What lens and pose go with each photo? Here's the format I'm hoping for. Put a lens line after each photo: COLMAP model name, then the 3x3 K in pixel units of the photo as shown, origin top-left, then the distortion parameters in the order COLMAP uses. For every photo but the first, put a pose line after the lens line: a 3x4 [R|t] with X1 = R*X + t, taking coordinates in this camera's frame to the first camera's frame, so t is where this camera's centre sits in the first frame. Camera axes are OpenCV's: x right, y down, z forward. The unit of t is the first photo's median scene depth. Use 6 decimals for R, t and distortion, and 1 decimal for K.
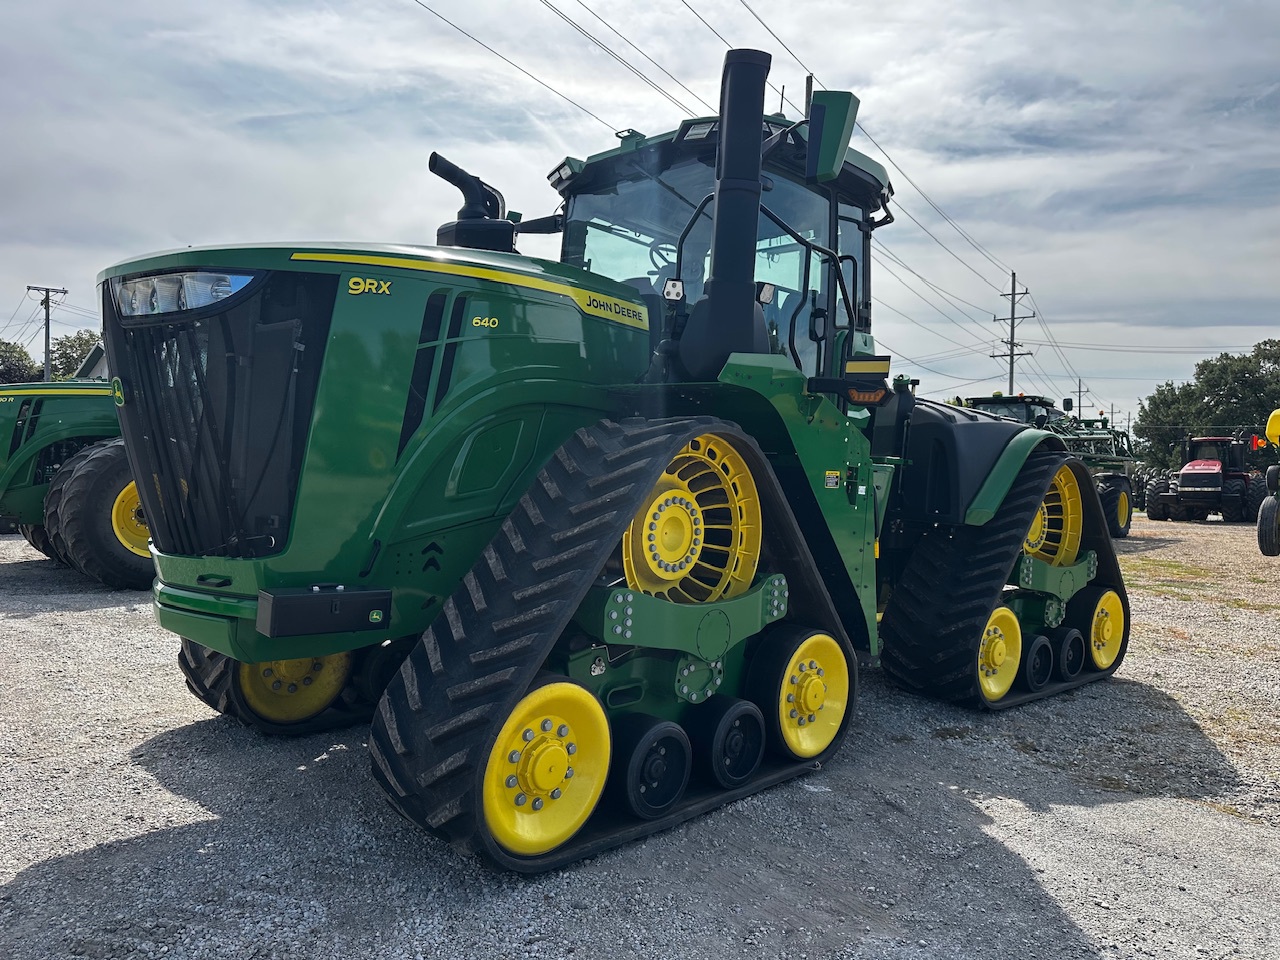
lens RADIAL K [[892.0, 0, 647.3], [0, 892.0, 466.5], [0, 0, 1]] dist [0.091787, -0.148926]
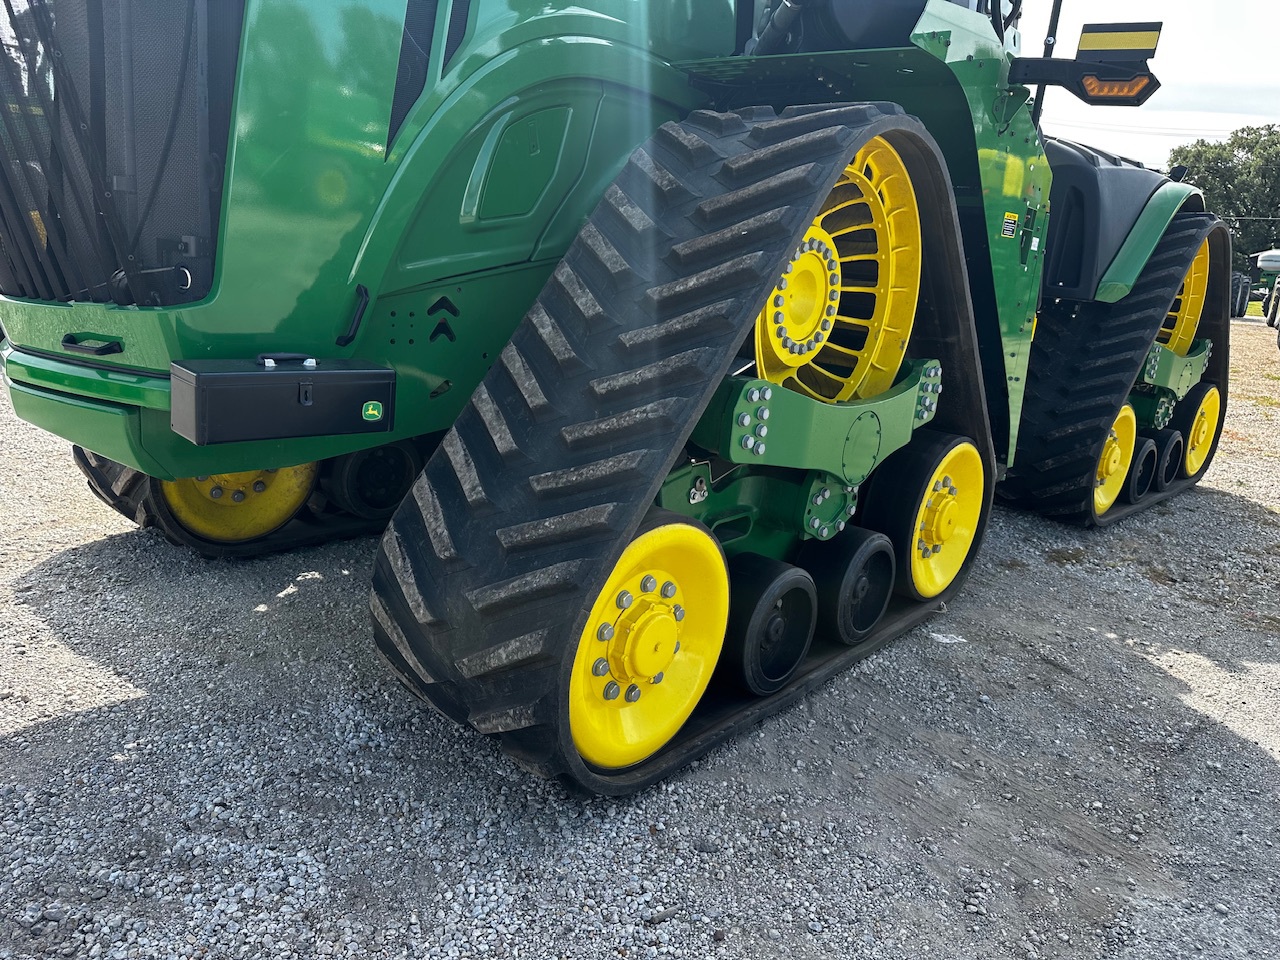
lens RADIAL K [[892.3, 0, 642.7], [0, 892.3, 459.4], [0, 0, 1]] dist [0.084783, -0.121482]
pose [[0.997919, 0.019668, 0.061400, -0.136777], [-0.033486, 0.971923, 0.232904, 0.042717], [-0.055095, -0.234475, 0.970560, 0.340437]]
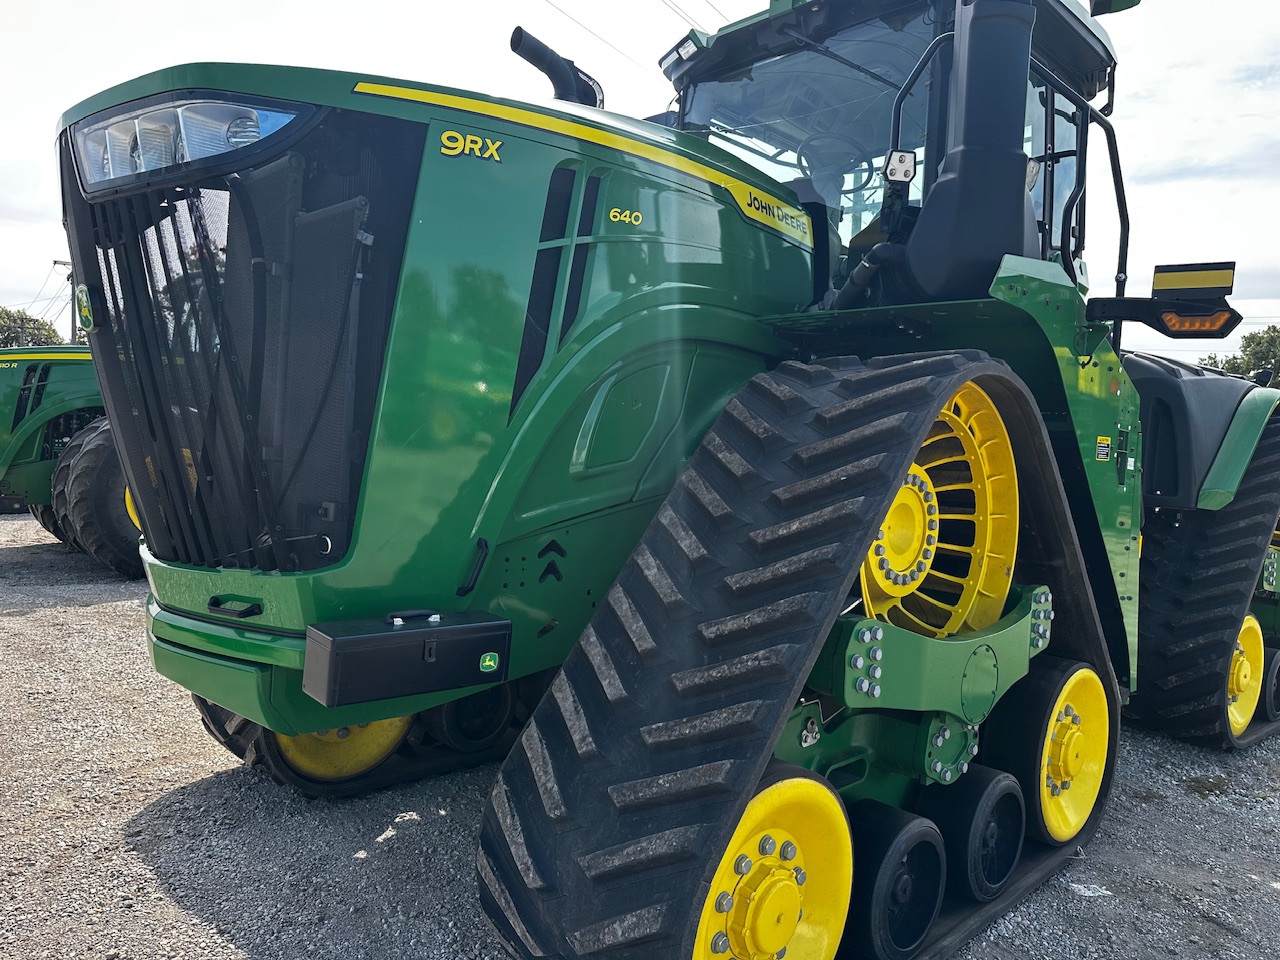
lens RADIAL K [[888.0, 0, 641.6], [0, 888.0, 451.2], [0, 0, 1]] dist [0.069258, -0.097112]
pose [[0.999576, -0.001135, -0.029082, -0.155669], [0.001381, 0.999964, 0.008426, 0.011652], [0.029071, -0.008462, 0.999542, 0.336118]]
